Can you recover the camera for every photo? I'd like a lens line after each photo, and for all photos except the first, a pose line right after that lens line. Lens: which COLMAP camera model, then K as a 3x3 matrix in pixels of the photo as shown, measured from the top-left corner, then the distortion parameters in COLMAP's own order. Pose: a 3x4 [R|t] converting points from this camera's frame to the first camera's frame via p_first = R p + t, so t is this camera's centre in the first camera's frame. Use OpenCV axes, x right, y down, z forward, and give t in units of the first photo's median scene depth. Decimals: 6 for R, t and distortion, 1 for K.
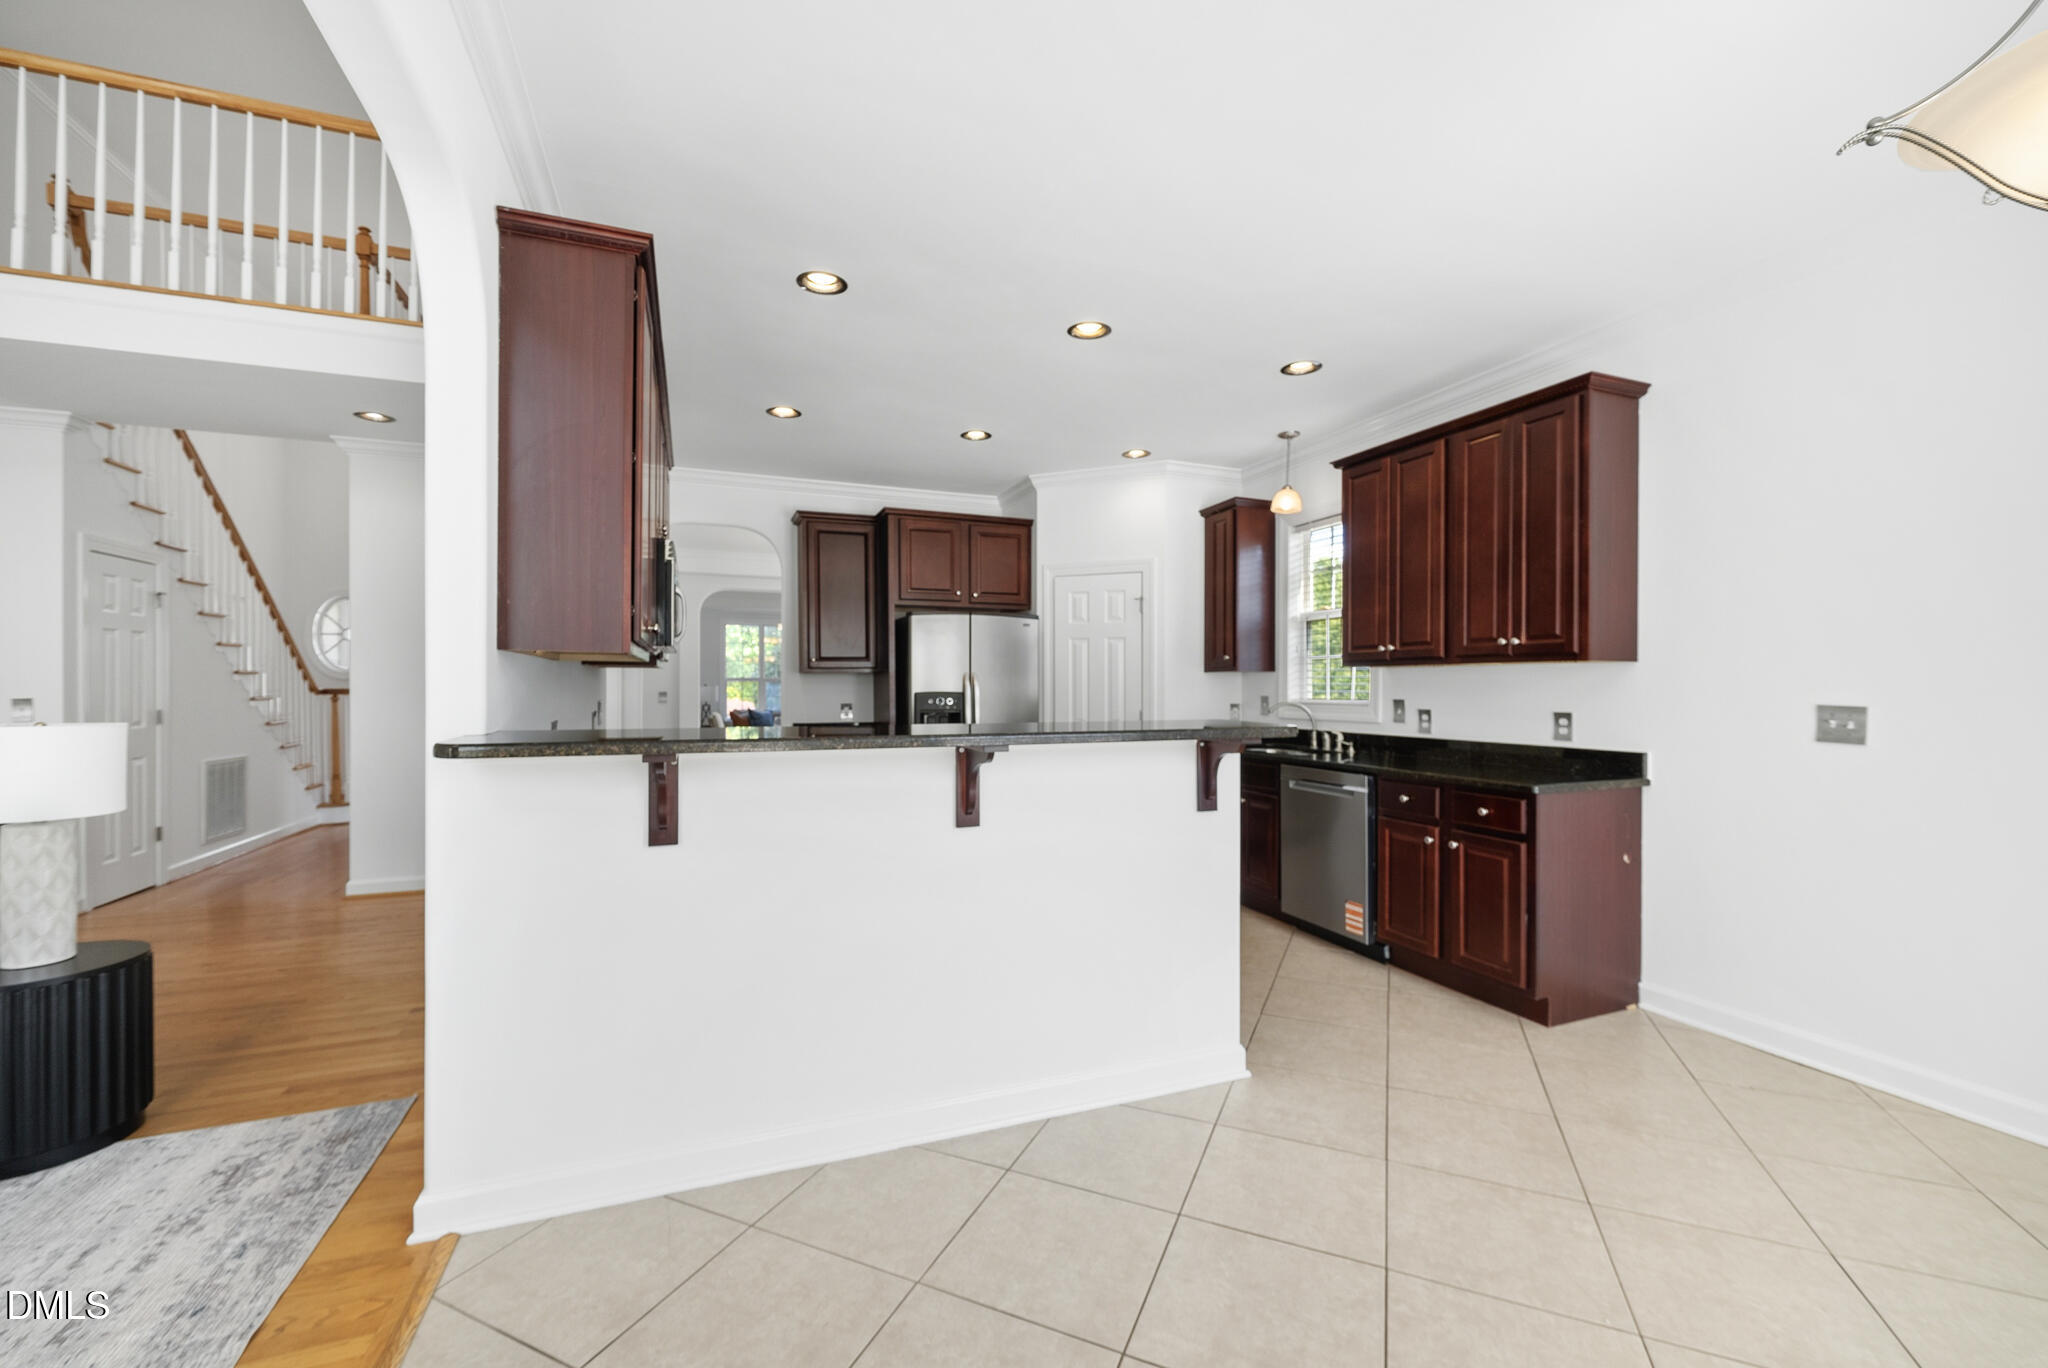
lens RADIAL K [[822.8, 0, 1015.4], [0, 822.8, 686.5], [0, 0, 1]] dist [-0.001665, -0.000284]
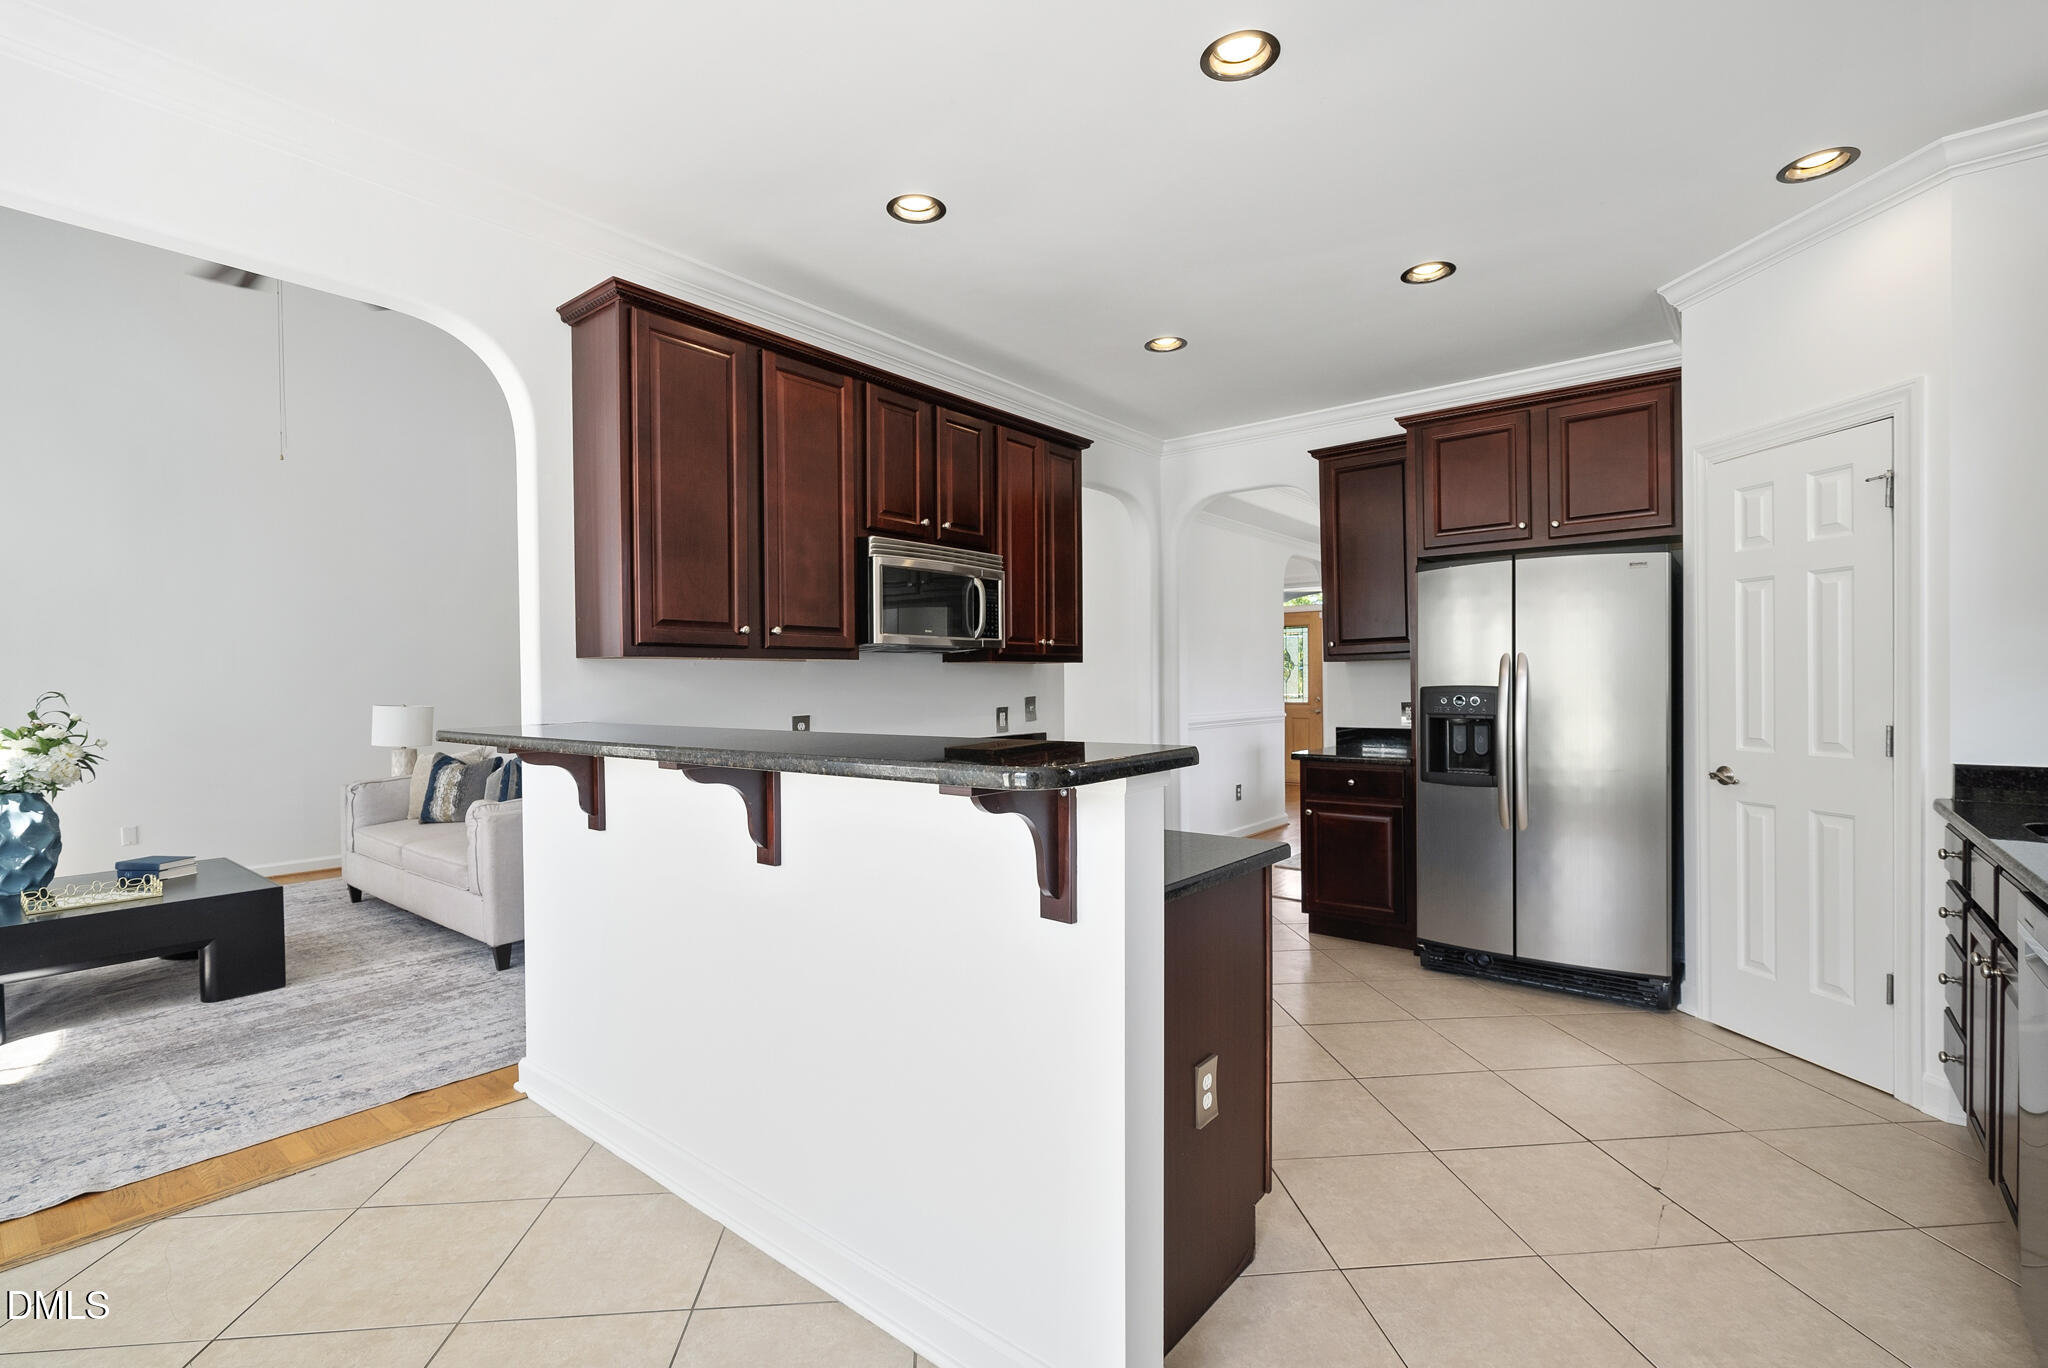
lens RADIAL K [[921.3, 0, 1016.6], [0, 921.3, 696.0], [0, 0, 1]] dist [0.000889, -0.000210]
pose [[0.488330, 0.007379, -0.872628, 0.544136], [0.011319, 0.999827, 0.014789, -0.000821], [0.872586, -0.017099, 0.488161, 0.515536]]
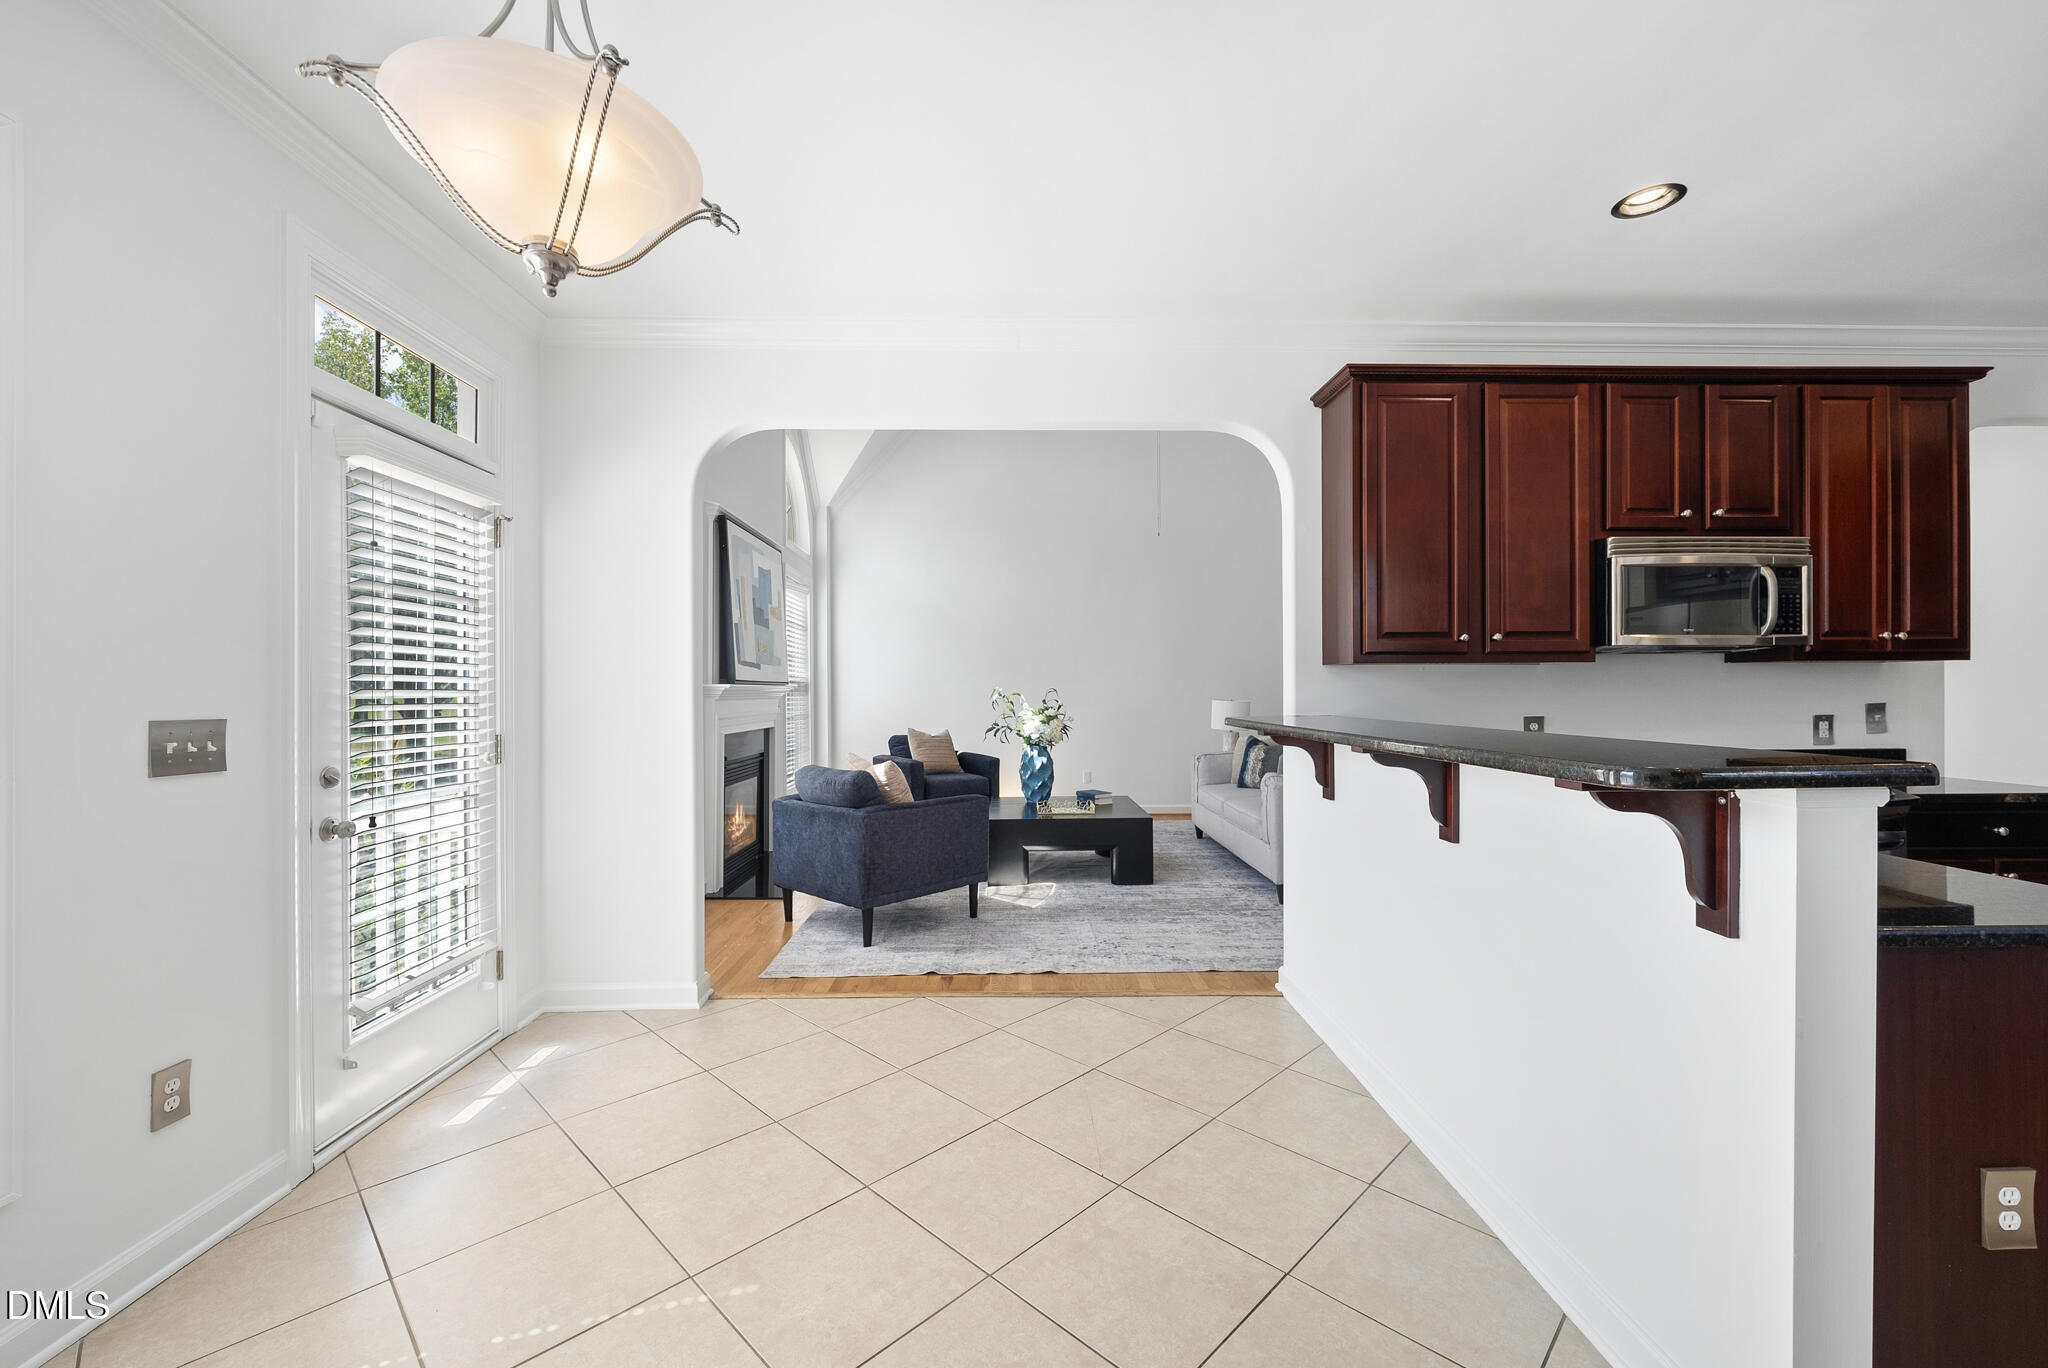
lens RADIAL K [[822.8, 0, 1015.4], [0, 822.8, 686.5], [0, 0, 1]] dist [-0.001665, -0.000284]
pose [[-0.351183, -0.001595, -0.936305, 0.639555], [0.004689, 0.999983, -0.003463, -0.000829], [0.936295, -0.005607, -0.351170, 0.576254]]
